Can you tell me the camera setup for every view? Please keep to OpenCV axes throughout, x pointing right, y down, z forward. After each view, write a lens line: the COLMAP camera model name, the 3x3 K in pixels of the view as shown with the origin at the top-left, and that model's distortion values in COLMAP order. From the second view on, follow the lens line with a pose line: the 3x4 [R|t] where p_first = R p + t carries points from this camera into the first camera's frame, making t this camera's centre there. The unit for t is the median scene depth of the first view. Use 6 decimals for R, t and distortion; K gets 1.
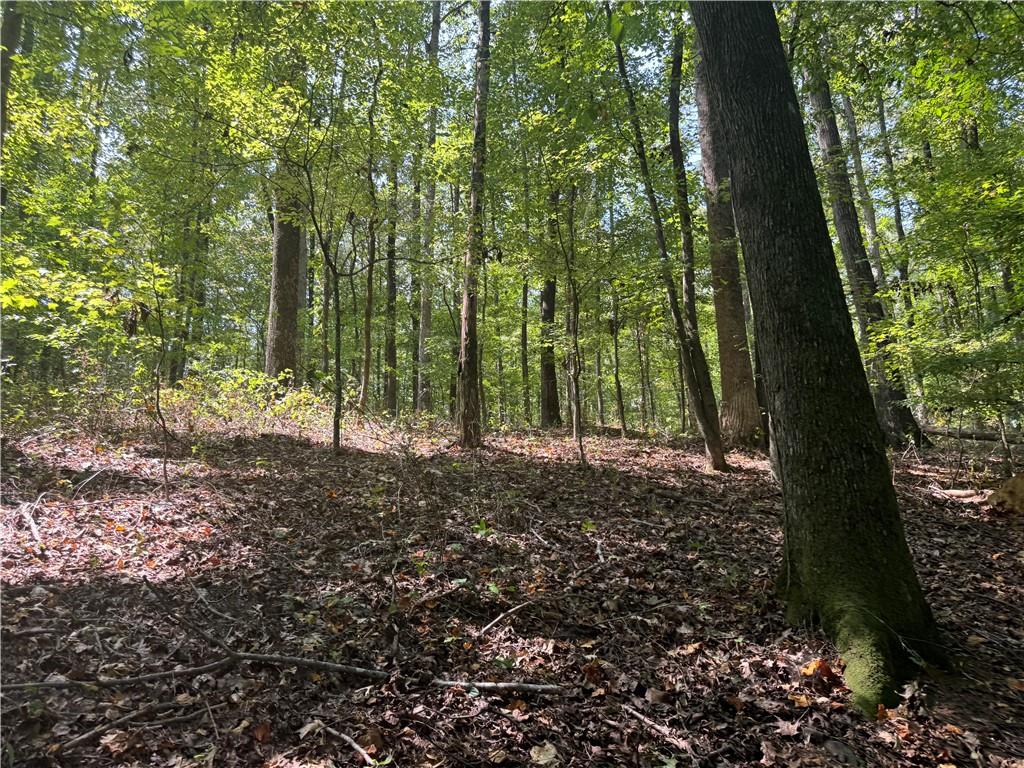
lens RADIAL K [[735.6, 0, 510.9], [0, 735.6, 384.2], [0, 0, 1]] dist [-0.006764, -0.001726]
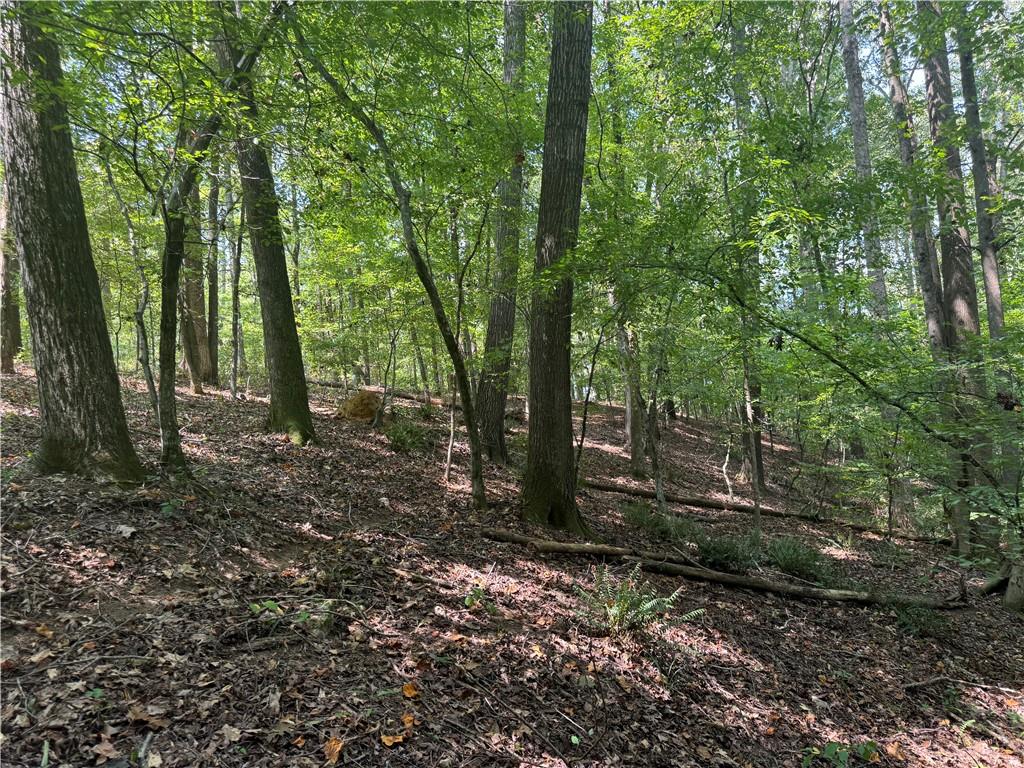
lens RADIAL K [[735.6, 0, 510.9], [0, 735.6, 384.2], [0, 0, 1]] dist [-0.006764, -0.001726]
pose [[0.696358, 0.045461, 0.716254, -1.194061], [-0.094154, 0.995153, 0.028375, -0.061951], [-0.711492, -0.087197, 0.697263, -1.929360]]
